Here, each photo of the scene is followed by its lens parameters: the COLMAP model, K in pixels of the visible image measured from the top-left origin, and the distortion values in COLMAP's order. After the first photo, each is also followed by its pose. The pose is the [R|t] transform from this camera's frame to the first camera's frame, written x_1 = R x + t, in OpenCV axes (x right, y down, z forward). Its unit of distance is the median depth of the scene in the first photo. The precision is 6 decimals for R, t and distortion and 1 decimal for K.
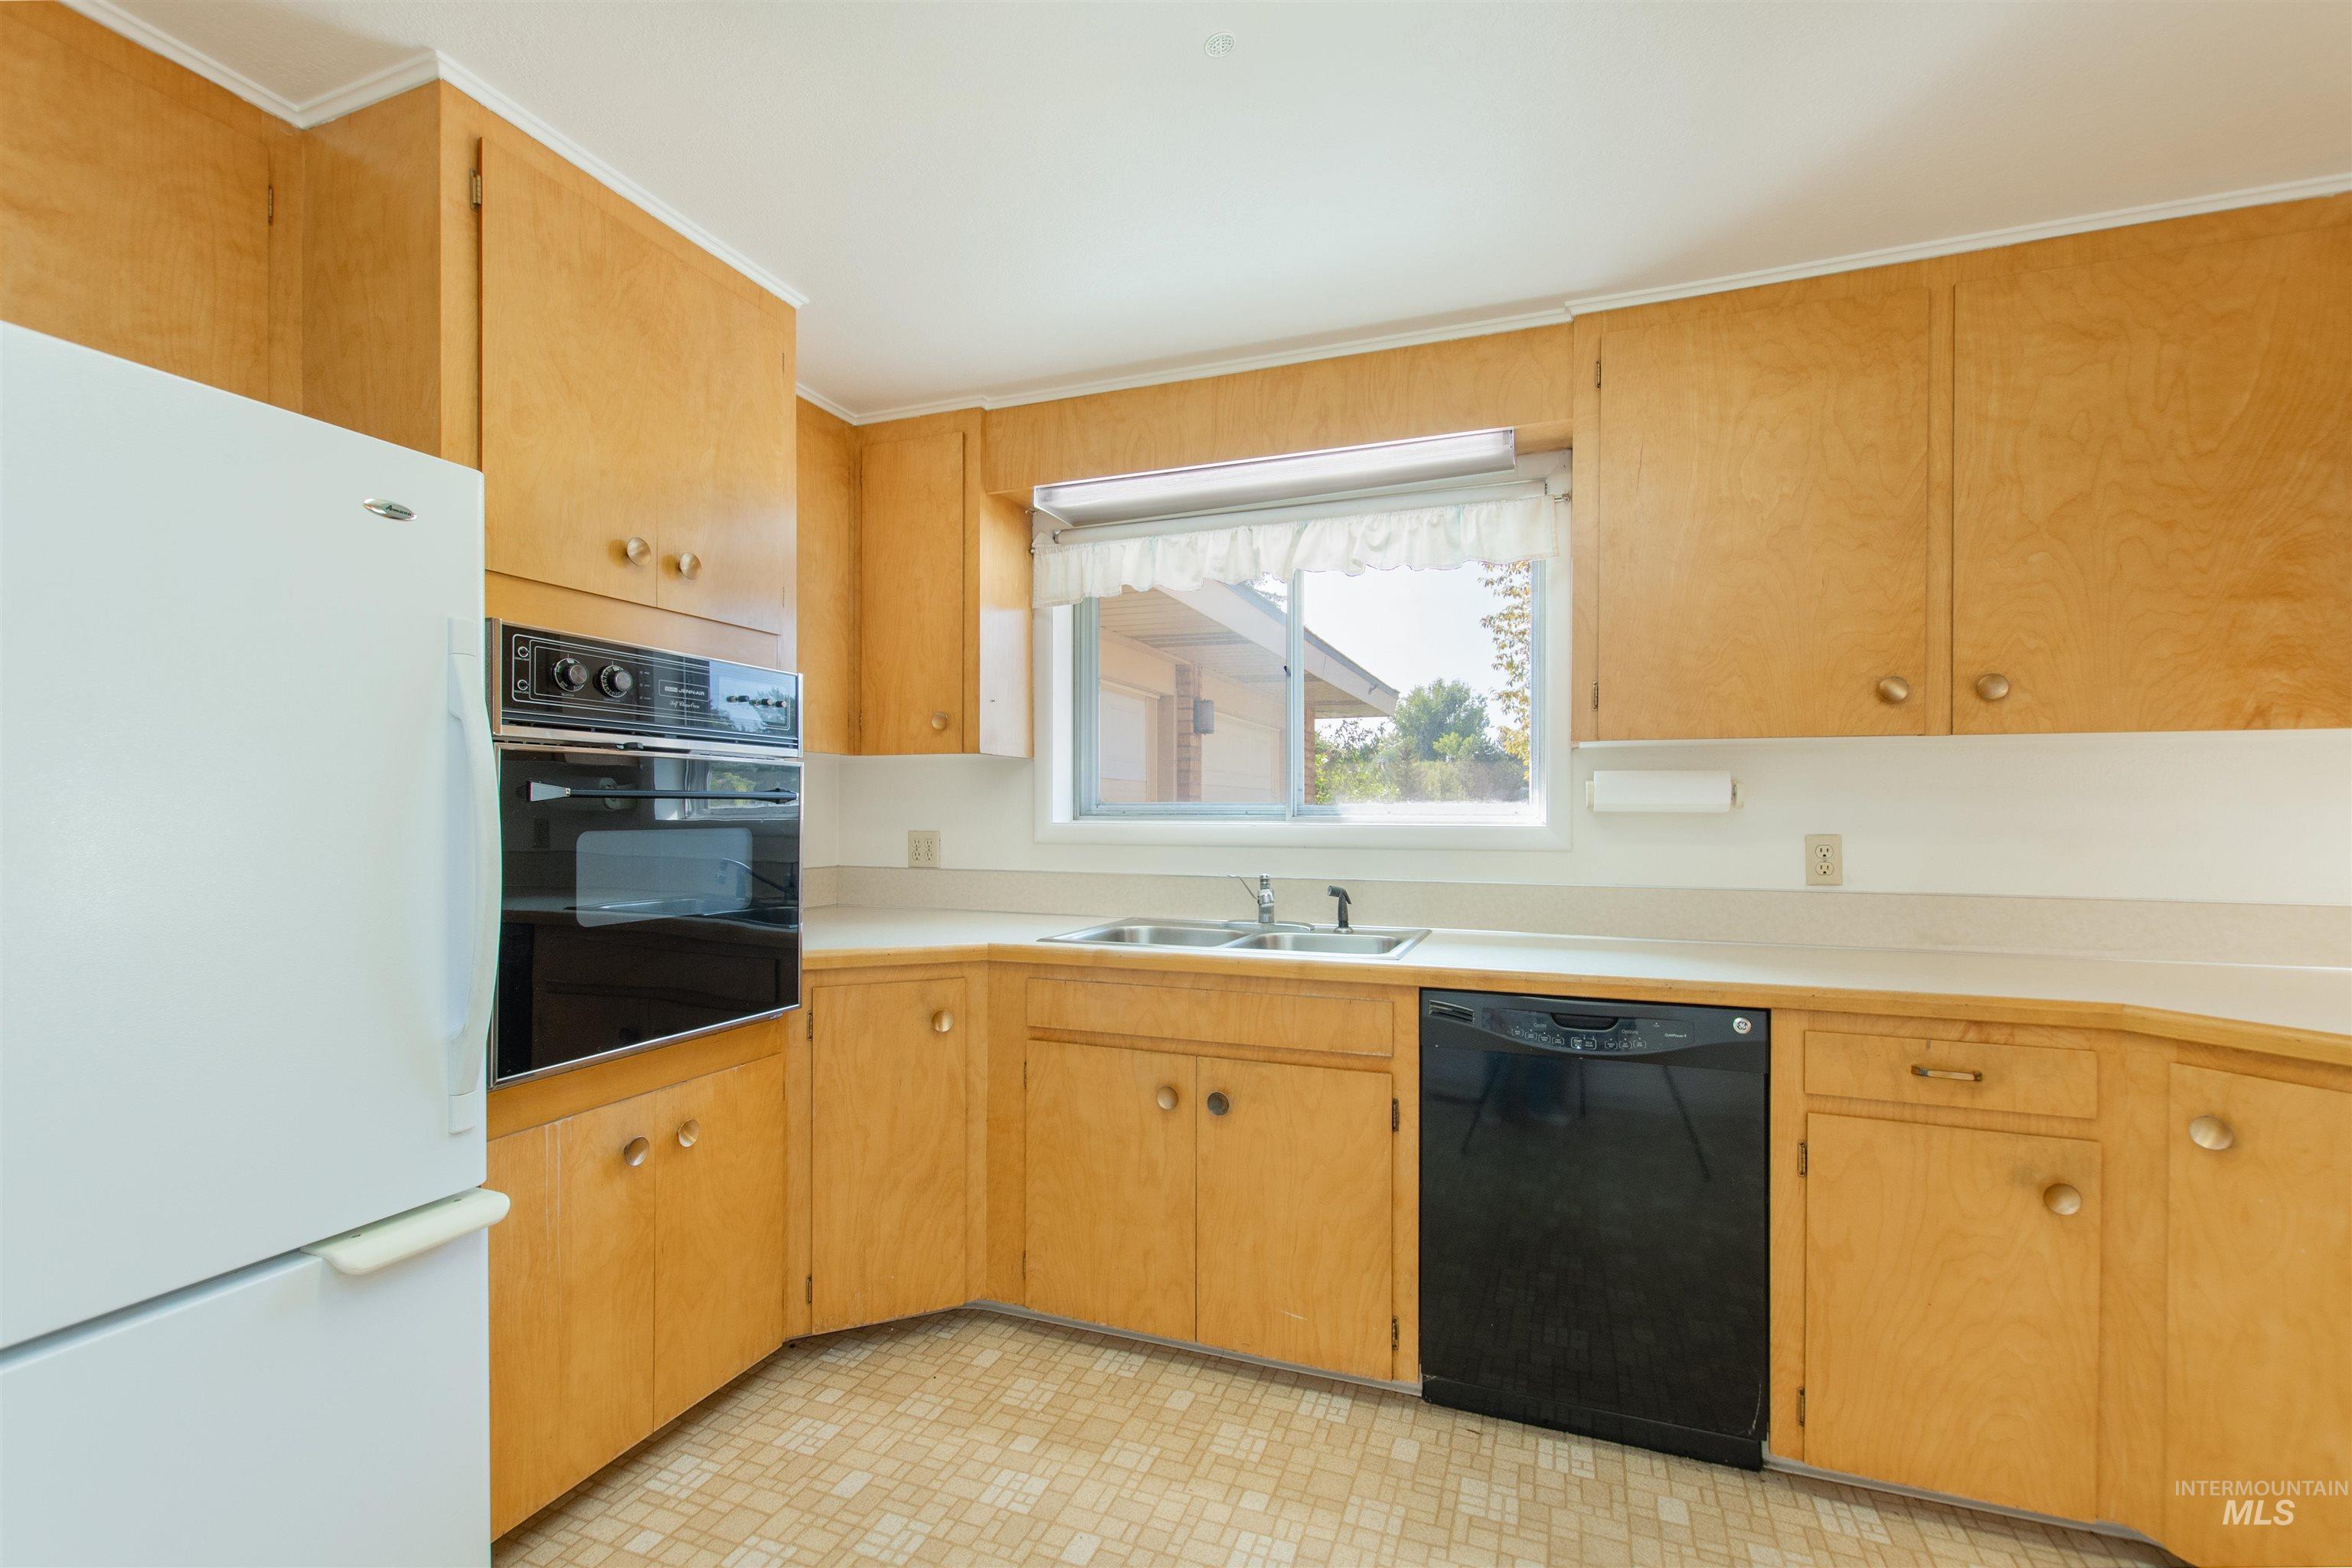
lens RADIAL K [[1055.2, 0, 1173.7], [0, 1055.2, 813.5], [0, 0, 1]] dist [0.011317, -0.003836]
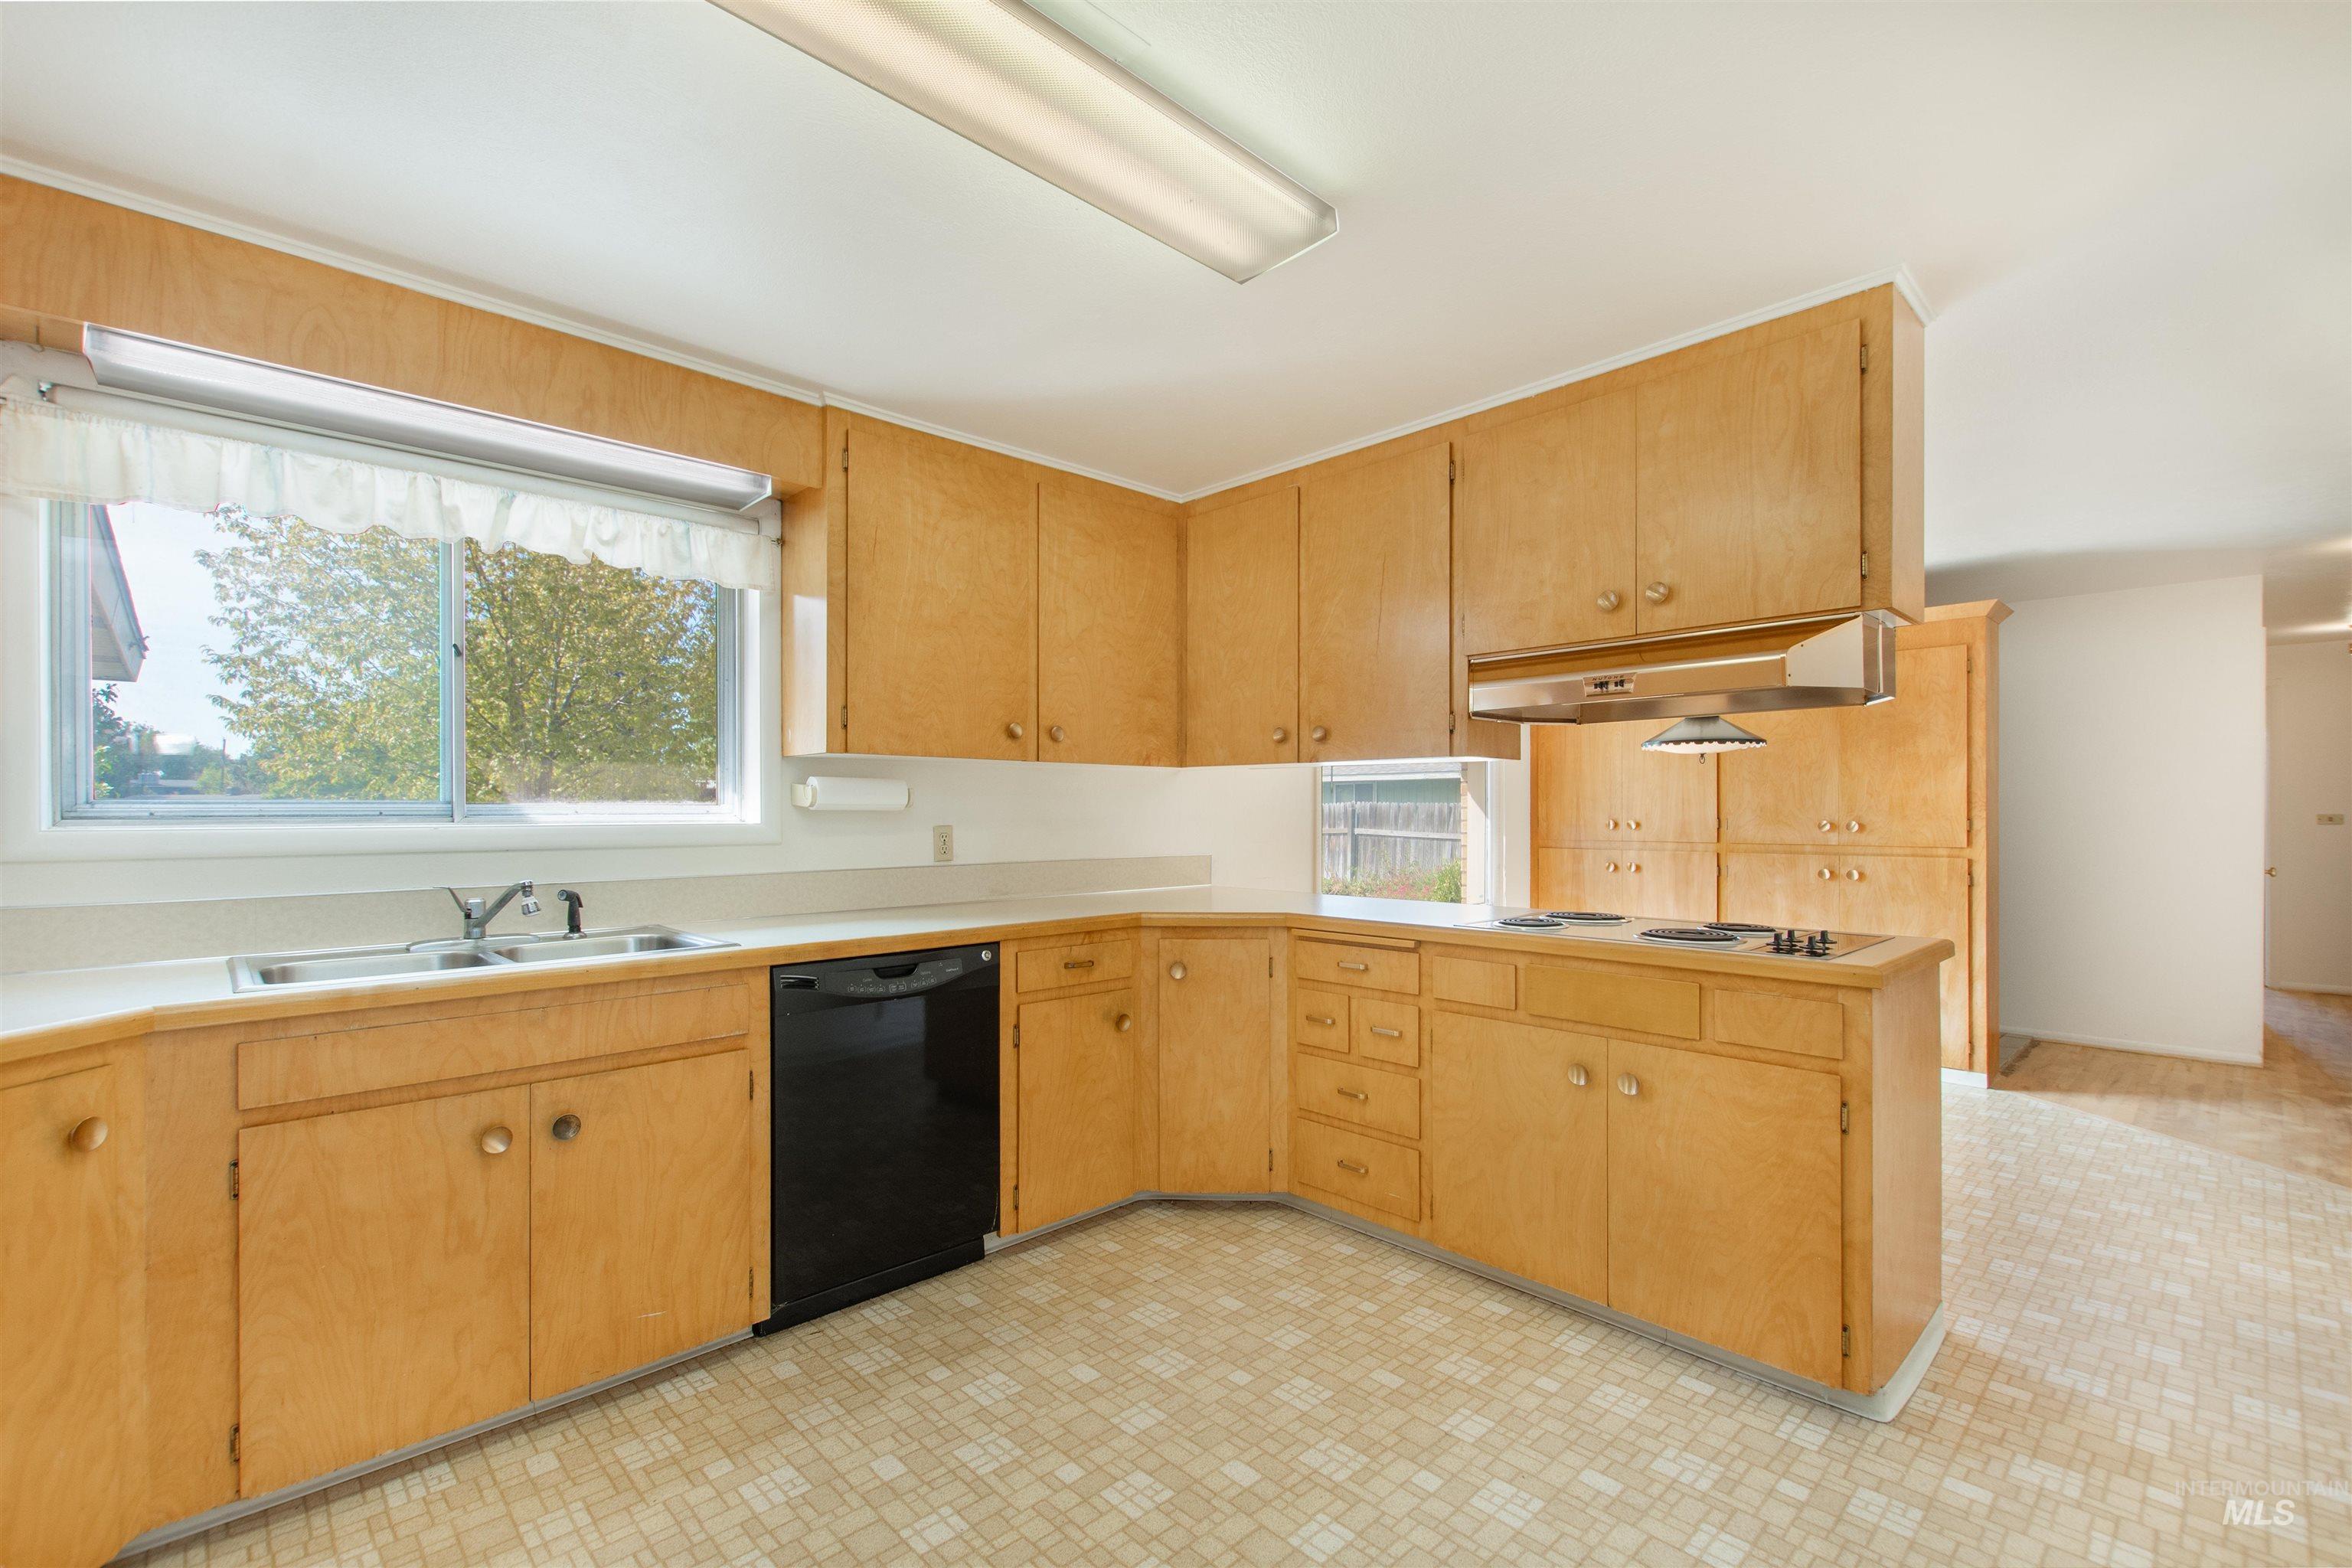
lens RADIAL K [[1055.2, 0, 1173.7], [0, 1055.2, 813.5], [0, 0, 1]] dist [0.011317, -0.003836]
pose [[0.416114, -0.006627, 0.909288, -0.599291], [0.003937, 0.999977, 0.005486, -0.002956], [-0.909304, 0.001298, 0.416130, 0.134674]]
